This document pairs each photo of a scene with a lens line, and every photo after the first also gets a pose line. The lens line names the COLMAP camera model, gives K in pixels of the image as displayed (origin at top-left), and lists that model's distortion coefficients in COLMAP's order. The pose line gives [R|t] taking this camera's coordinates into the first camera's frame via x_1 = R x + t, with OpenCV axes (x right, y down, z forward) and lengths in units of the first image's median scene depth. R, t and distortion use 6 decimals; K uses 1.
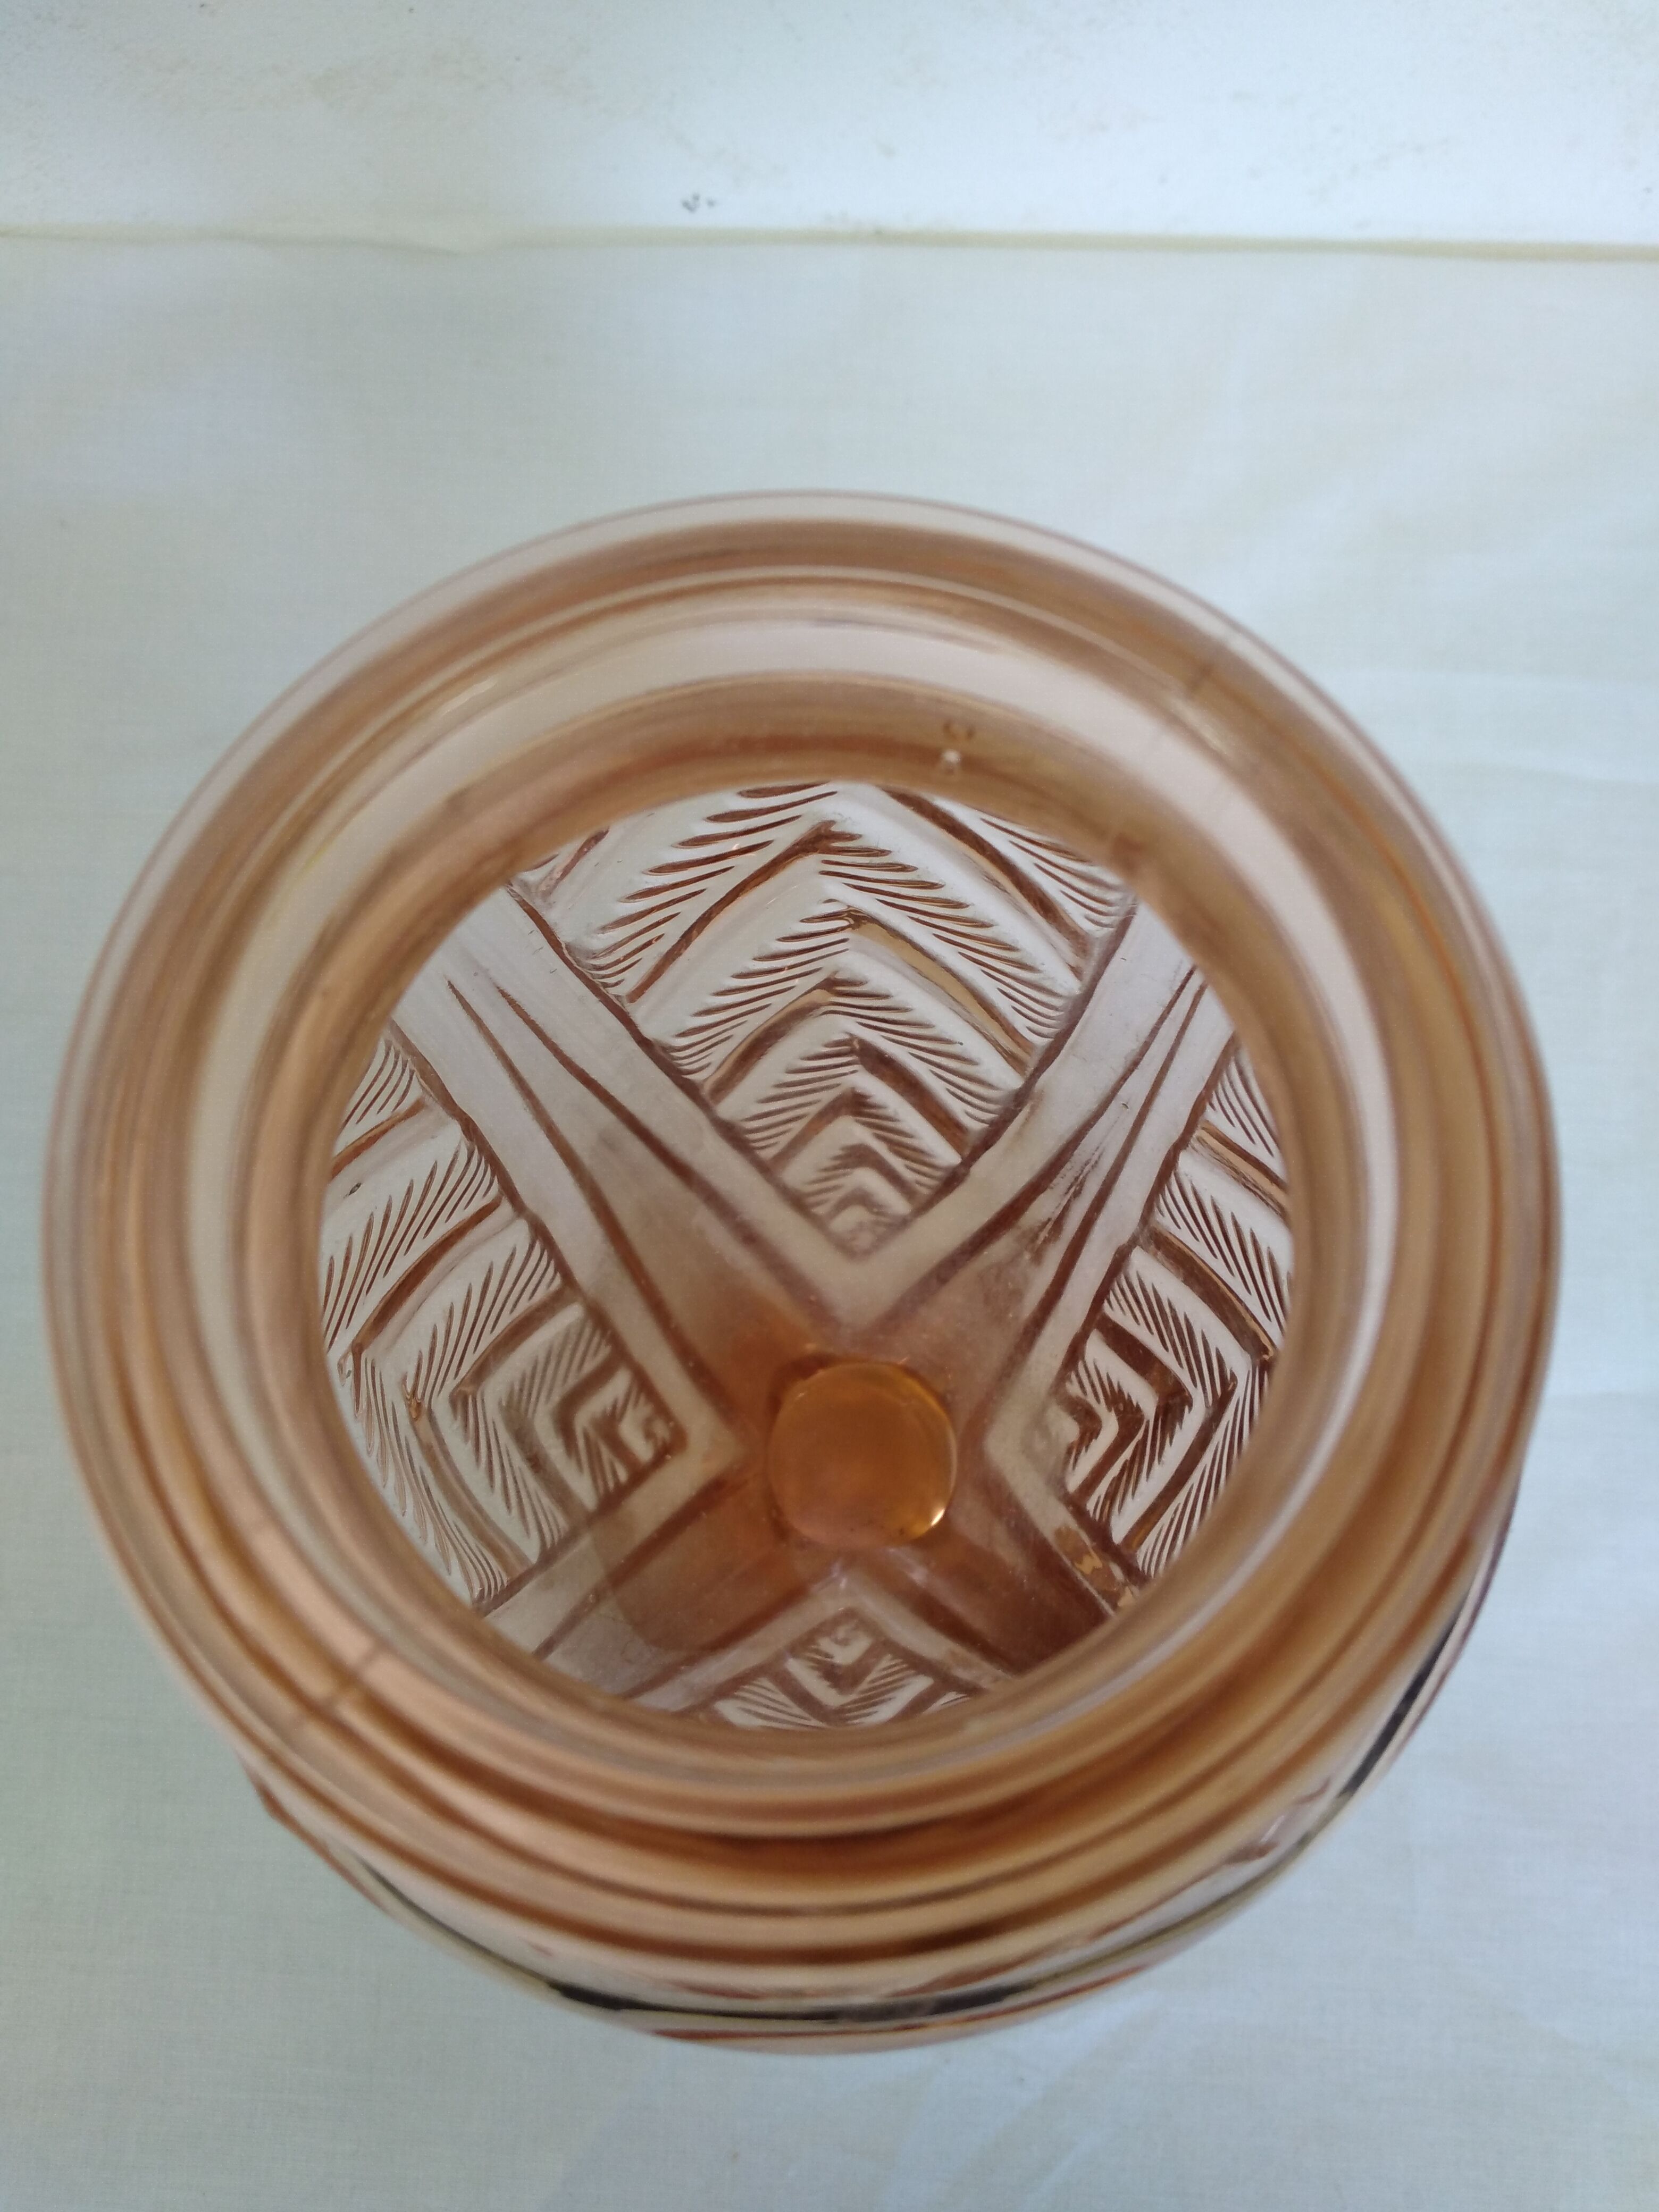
lens RADIAL K [[1869.4, 0, 852.6], [0, 1869.4, 1102.7], [0, 0, 1]] dist [-0.036895, -0.004487]
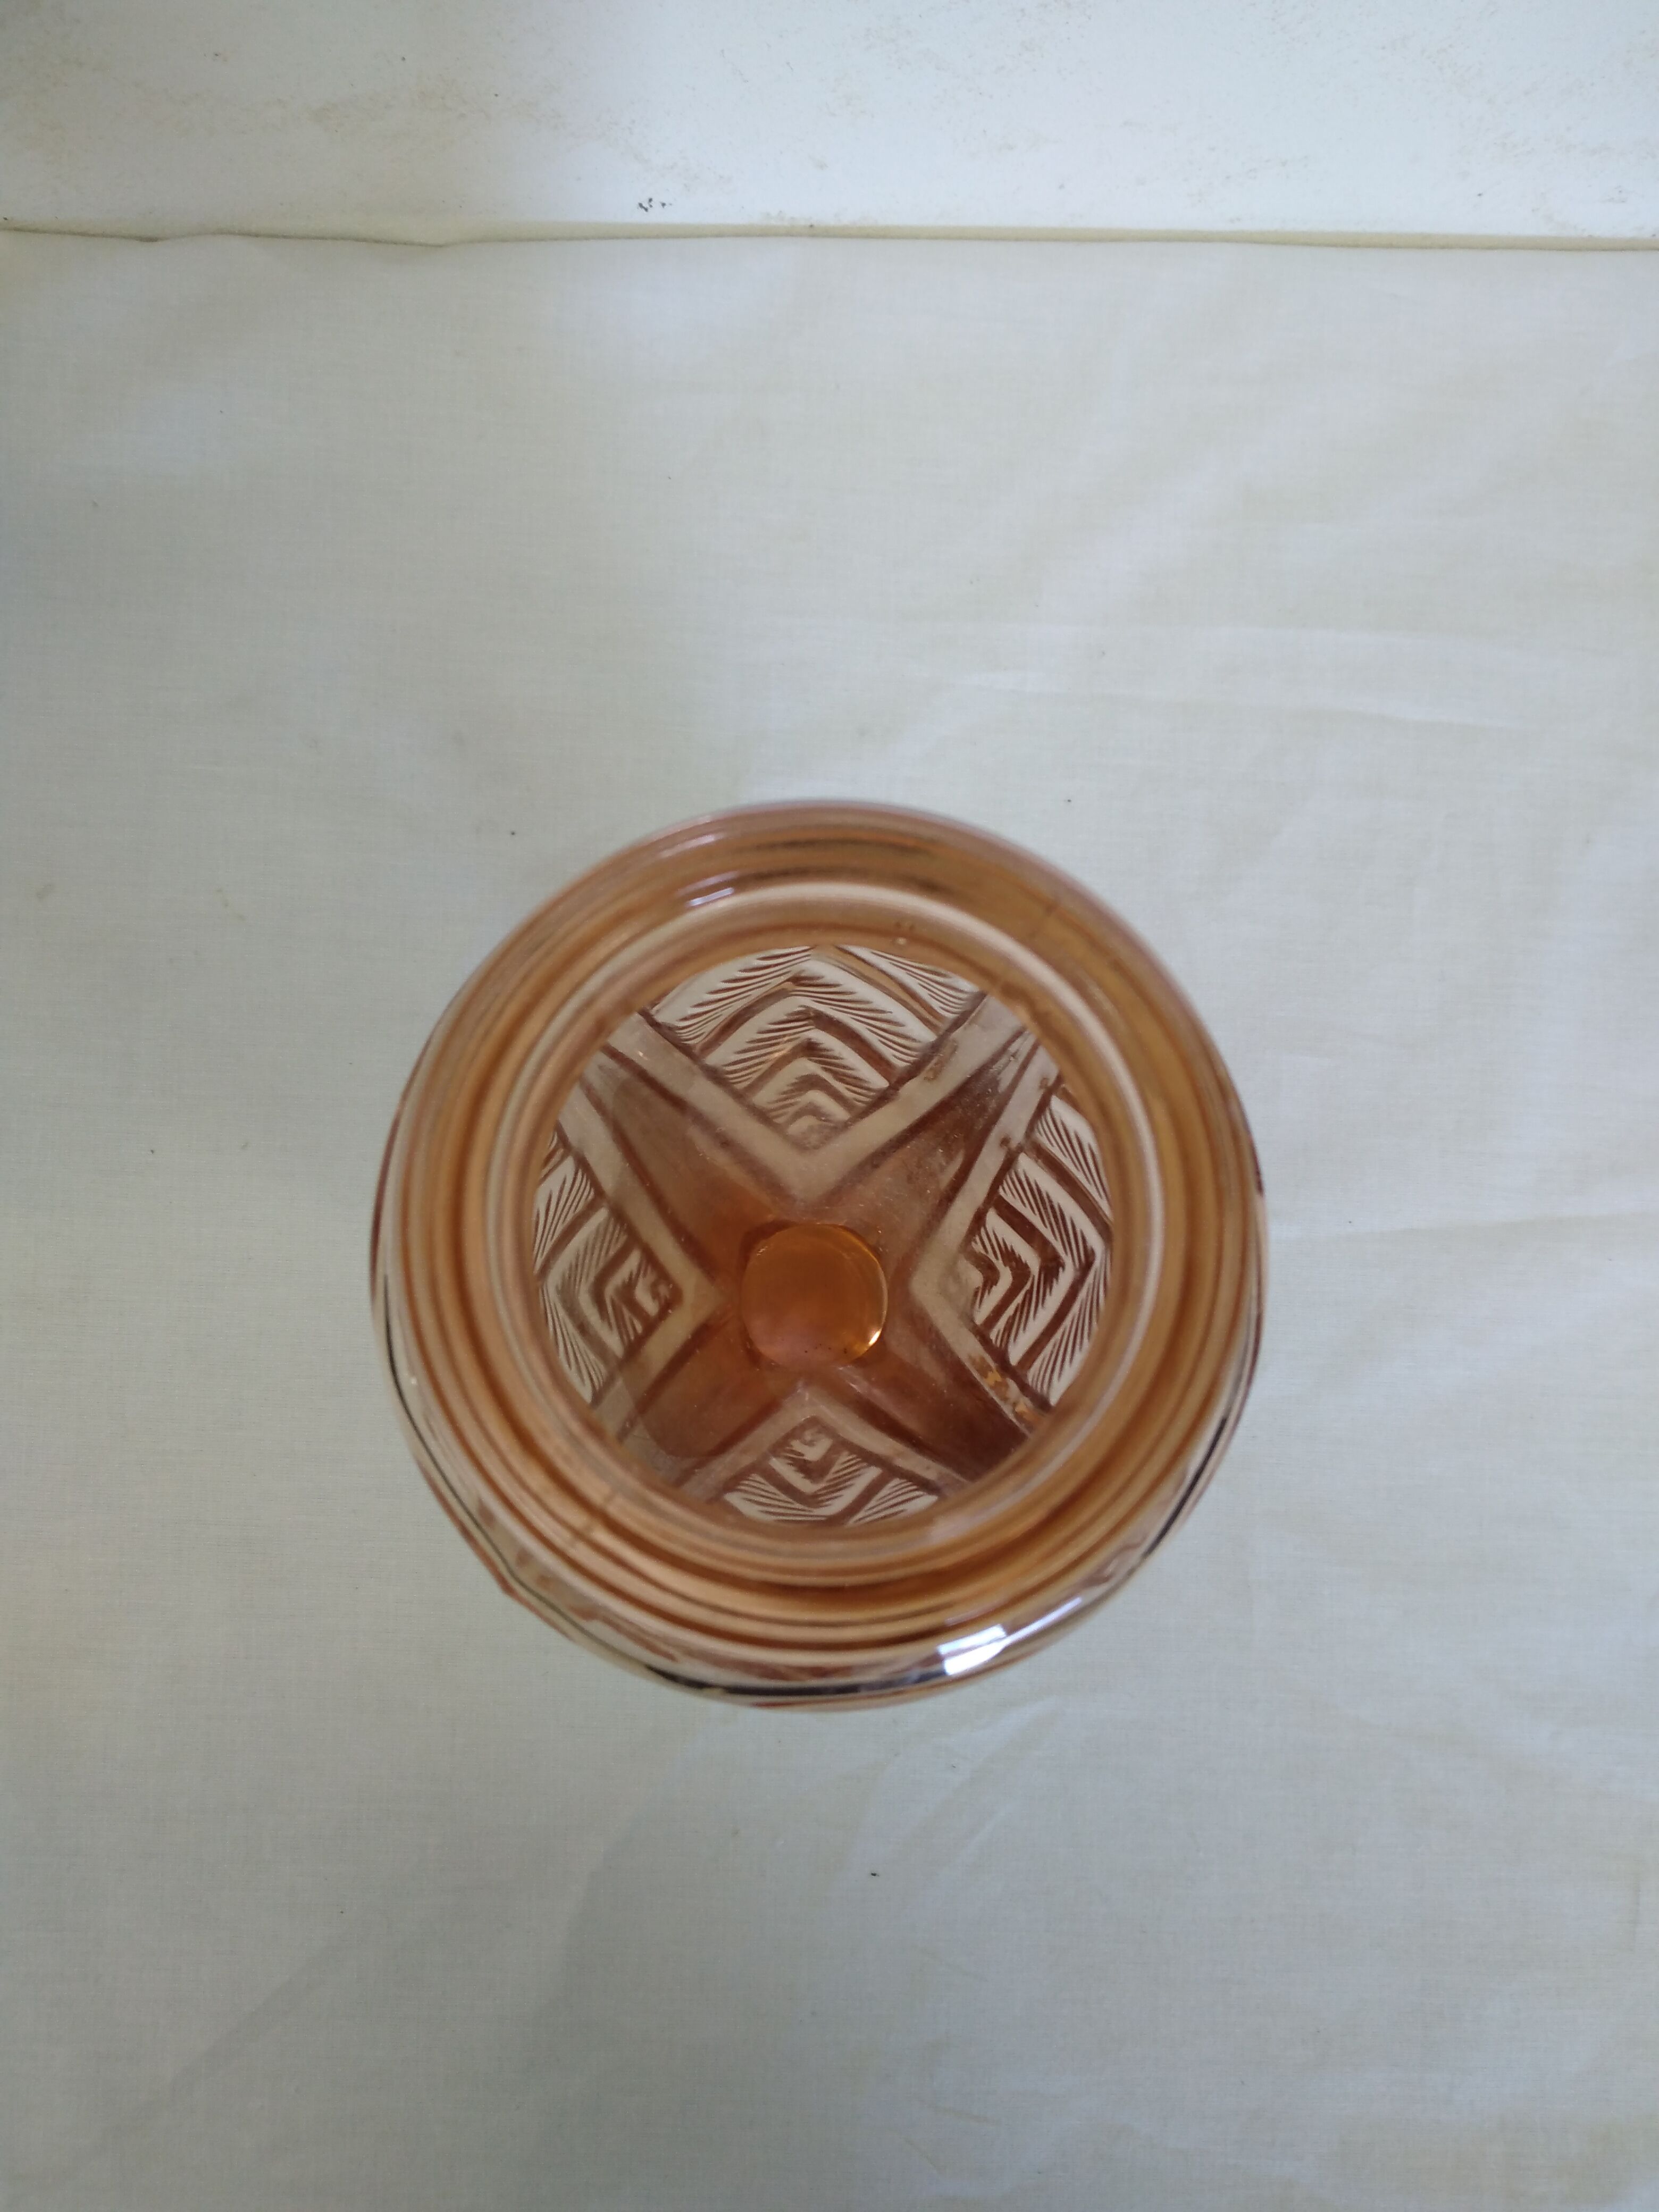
lens RADIAL K [[1869.4, 0, 852.6], [0, 1869.4, 1102.7], [0, 0, 1]] dist [-0.036895, -0.004487]
pose [[0.997763, -0.039150, 0.054190, -0.039246], [0.032091, 0.991575, 0.125494, -0.122491], [-0.058647, -0.123475, 0.990613, -0.303719]]
